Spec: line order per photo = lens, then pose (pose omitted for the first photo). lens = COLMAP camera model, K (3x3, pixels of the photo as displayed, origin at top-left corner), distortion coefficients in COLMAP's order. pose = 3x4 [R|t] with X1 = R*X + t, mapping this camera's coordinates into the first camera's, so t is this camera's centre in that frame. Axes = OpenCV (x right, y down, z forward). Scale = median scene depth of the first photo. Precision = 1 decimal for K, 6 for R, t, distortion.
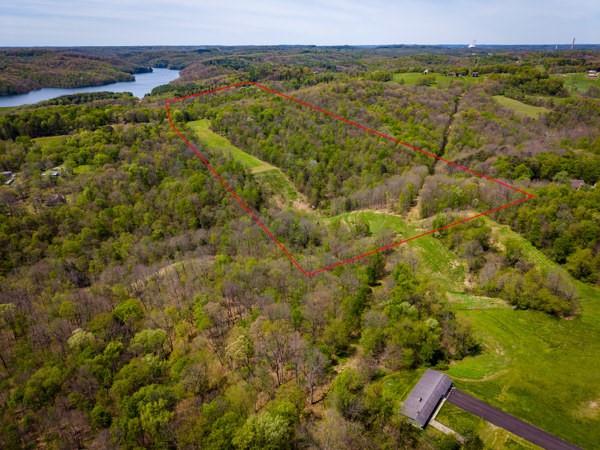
lens RADIAL K [[404.6, 0, 302.8], [0, 404.6, 229.9], [0, 0, 1]] dist [0.030493, -0.026742]
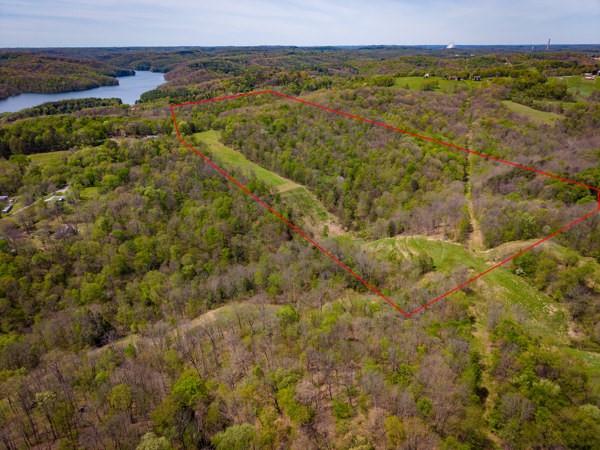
lens RADIAL K [[404.6, 0, 302.7], [0, 404.6, 228.5], [0, 0, 1]] dist [0.030493, -0.026742]
pose [[0.998813, -0.021438, 0.043735, -0.089143], [0.021593, 0.999762, -0.003085, -0.044779], [-0.043659, 0.004026, 0.999038, 0.064988]]
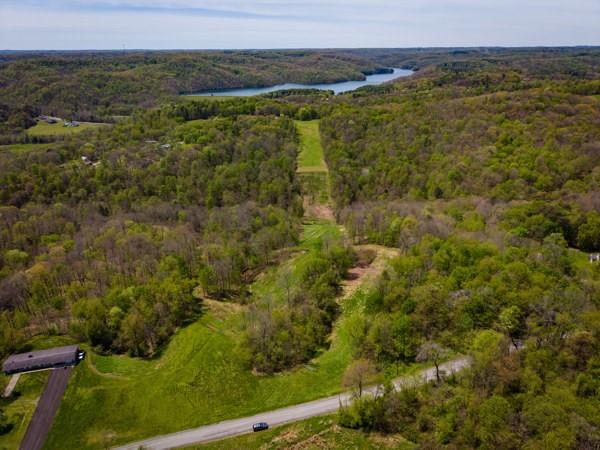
lens RADIAL K [[404.6, 0, 299.3], [0, 404.6, 231.2], [0, 0, 1]] dist [0.030493, -0.026742]
pose [[0.810032, 0.243501, -0.533437, 0.383047], [-0.243538, 0.967237, 0.071703, -0.053093], [0.533420, 0.071831, 0.842795, 0.106750]]
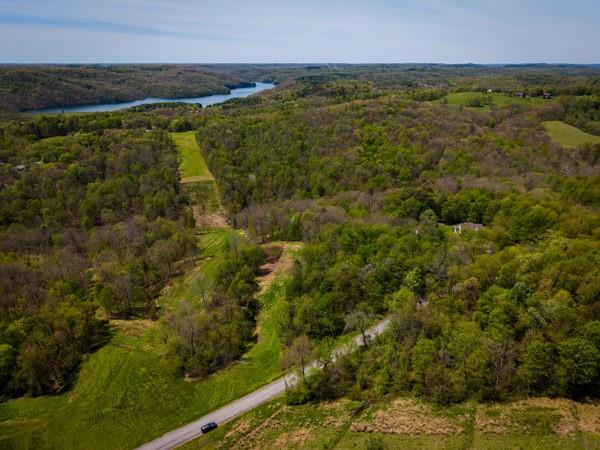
lens RADIAL K [[404.6, 0, 301.3], [0, 404.6, 229.5], [0, 0, 1]] dist [0.030493, -0.026742]
pose [[0.954342, 0.119369, -0.273828, 0.364808], [-0.129701, 0.991354, -0.019877, -0.032727], [0.269088, 0.054486, 0.961573, 0.088917]]
